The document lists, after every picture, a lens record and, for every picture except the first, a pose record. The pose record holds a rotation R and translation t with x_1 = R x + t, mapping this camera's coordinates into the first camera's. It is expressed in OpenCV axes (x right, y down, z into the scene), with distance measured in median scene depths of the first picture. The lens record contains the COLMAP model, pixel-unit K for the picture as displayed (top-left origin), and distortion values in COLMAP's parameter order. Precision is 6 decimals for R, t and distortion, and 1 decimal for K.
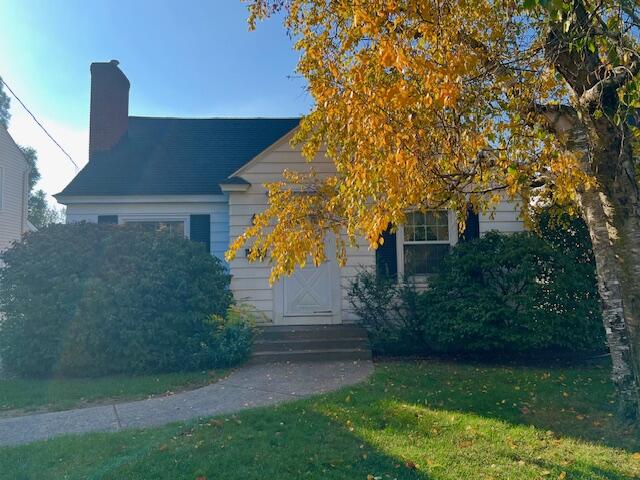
lens RADIAL K [[521.9, 0, 320.0], [0, 521.9, 240.0], [0, 0, 1]] dist [0.001920, 0.000482]
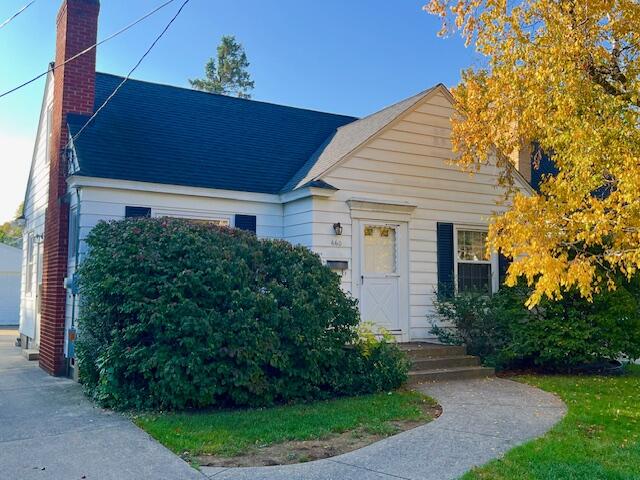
lens RADIAL K [[642.0, 0, 320.0], [0, 642.0, 240.0], [0, 0, 1]] dist [0.101286, -0.155789]
pose [[0.899962, 0.066492, 0.430867, -0.603443], [-0.068762, 0.997580, -0.010322, -0.005310], [-0.430511, -0.020338, 0.902356, -0.007168]]
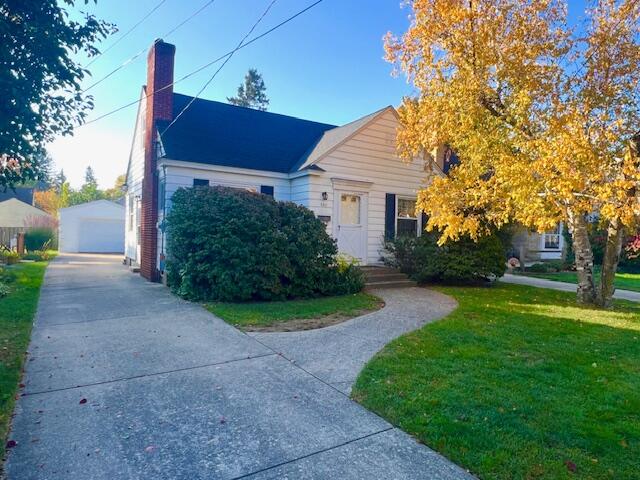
lens RADIAL K [[405.8, 0, 320.0], [0, 405.8, 240.0], [0, 0, 1]] dist [0.007923, 0.000394]
pose [[0.887054, 0.044931, 0.459473, -0.624428], [-0.089637, 0.993075, 0.075941, -0.000328], [-0.452880, -0.108550, 0.884939, -0.026324]]
